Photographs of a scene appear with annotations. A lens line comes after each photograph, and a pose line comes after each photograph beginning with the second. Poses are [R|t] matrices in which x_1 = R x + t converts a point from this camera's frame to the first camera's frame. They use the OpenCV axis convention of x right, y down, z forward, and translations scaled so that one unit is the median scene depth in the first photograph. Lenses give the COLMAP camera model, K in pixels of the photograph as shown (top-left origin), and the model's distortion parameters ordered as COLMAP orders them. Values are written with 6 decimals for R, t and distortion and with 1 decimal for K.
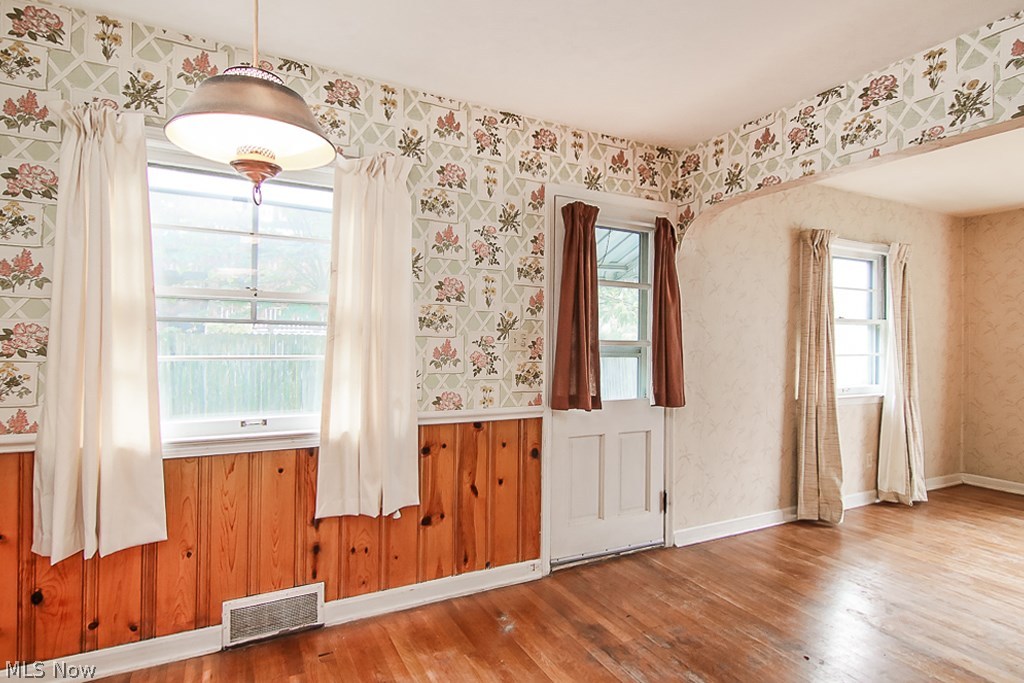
lens RADIAL K [[530.3, 0, 509.9], [0, 530.3, 341.3], [0, 0, 1]] dist [0.025146, -0.015152]
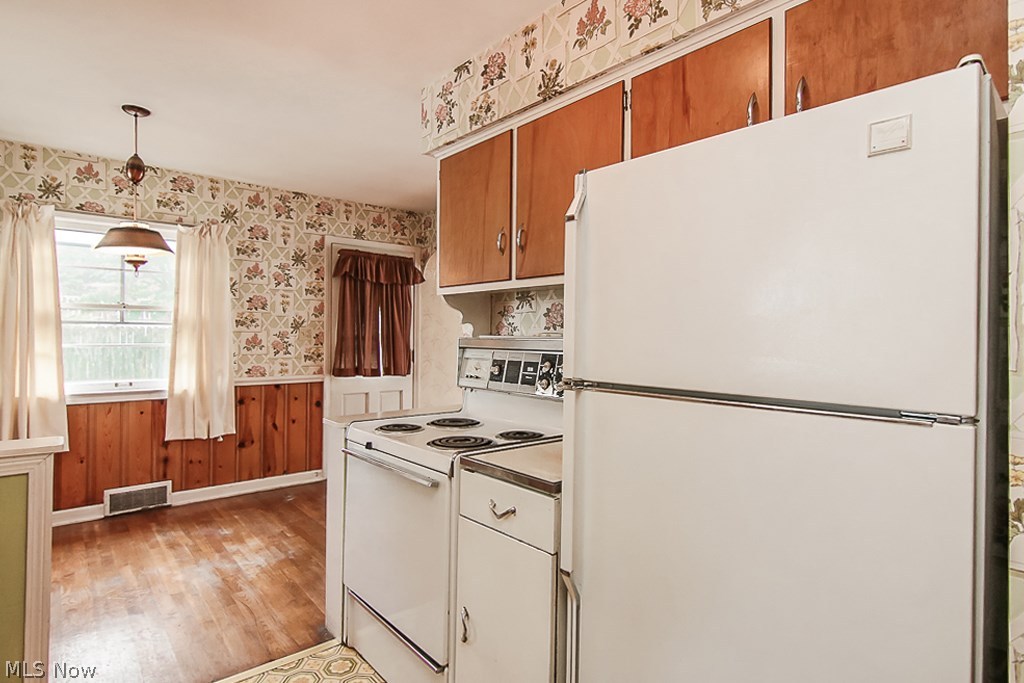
lens RADIAL K [[530.3, 0, 503.7], [0, 530.3, 333.5], [0, 0, 1]] dist [0.025146, -0.015152]
pose [[0.976778, -0.002537, 0.214238, 0.285322], [0.001297, 0.999982, 0.005928, -0.012028], [-0.214249, -0.005512, 0.976764, -0.784912]]
